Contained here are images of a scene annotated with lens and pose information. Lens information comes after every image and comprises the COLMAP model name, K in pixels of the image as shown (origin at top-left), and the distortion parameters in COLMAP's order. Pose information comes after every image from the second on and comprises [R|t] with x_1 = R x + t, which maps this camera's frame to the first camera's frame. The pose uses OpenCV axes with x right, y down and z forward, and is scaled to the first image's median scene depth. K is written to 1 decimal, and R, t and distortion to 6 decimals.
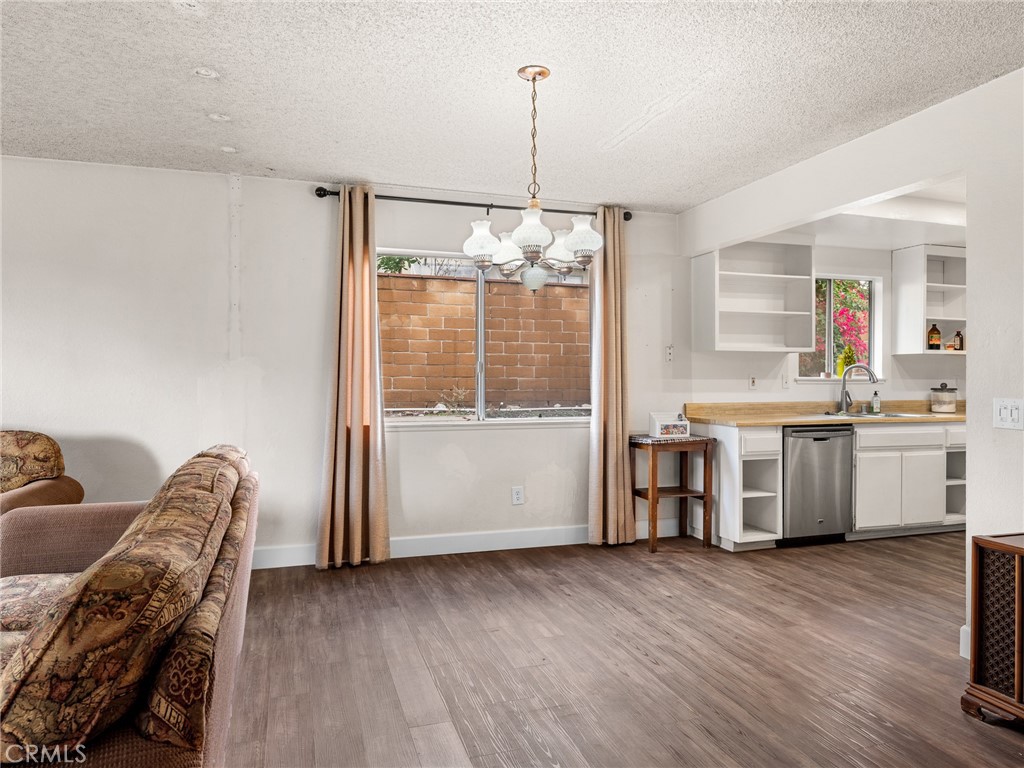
lens RADIAL K [[698.0, 0, 512.0], [0, 698.0, 384.0], [0, 0, 1]] dist [-0.003001, 0.002765]
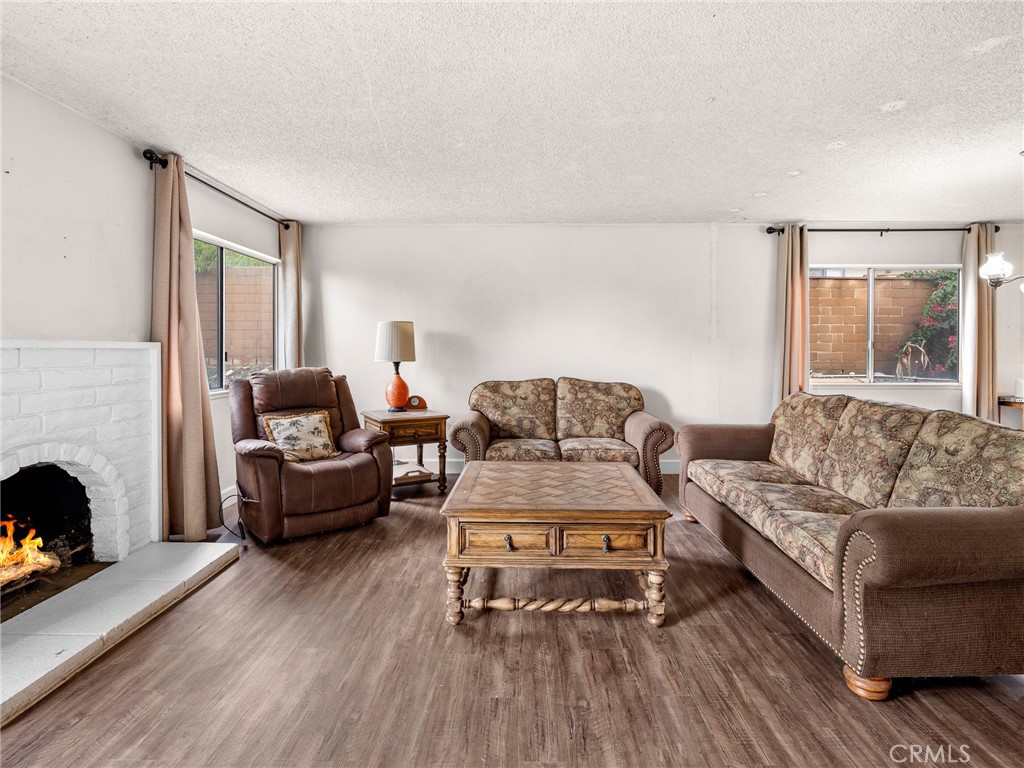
lens RADIAL K [[545.8, 0, 514.2], [0, 545.8, 349.7], [0, 0, 1]] dist [0.002277, 0.001414]
pose [[0.946724, 0.000758, -0.322044, -0.417746], [-0.003922, 0.999950, -0.009176, -0.001393], [0.322021, 0.009951, 0.946680, -0.304082]]
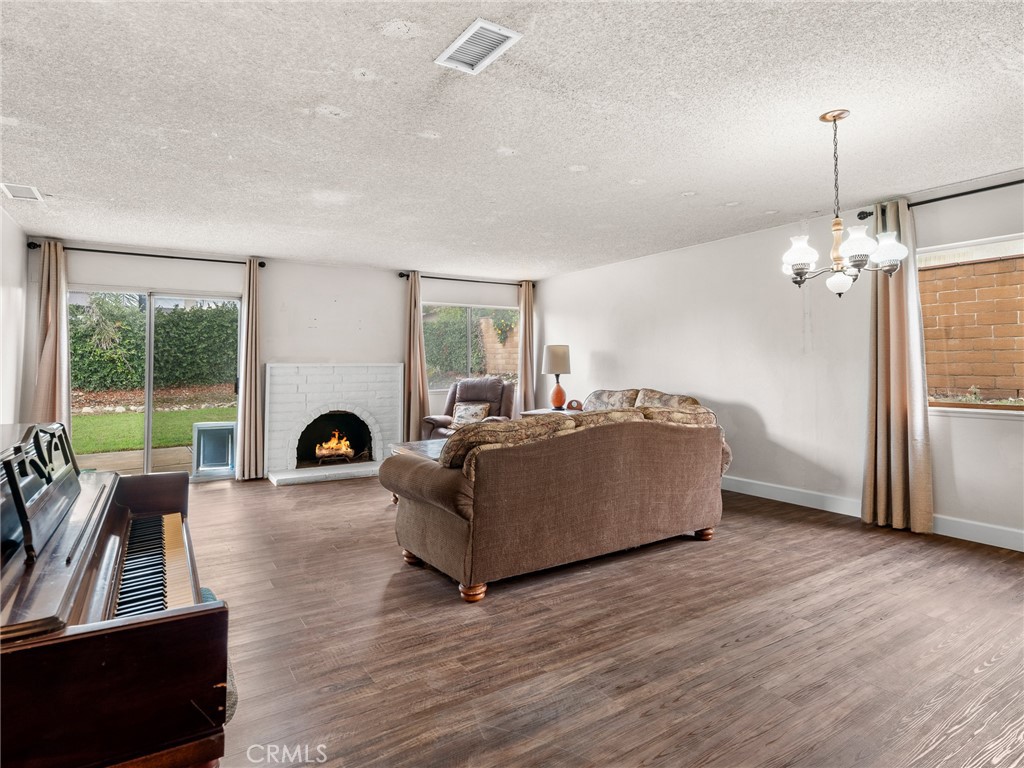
lens RADIAL K [[562.5, 0, 508.8], [0, 562.5, 351.8], [0, 0, 1]] dist [0.000523, 0.000212]
pose [[0.243561, -0.025606, -0.969547, 0.526164], [-0.002453, 0.999632, -0.027017, -0.005601], [0.969882, 0.008959, 0.243409, 0.151778]]
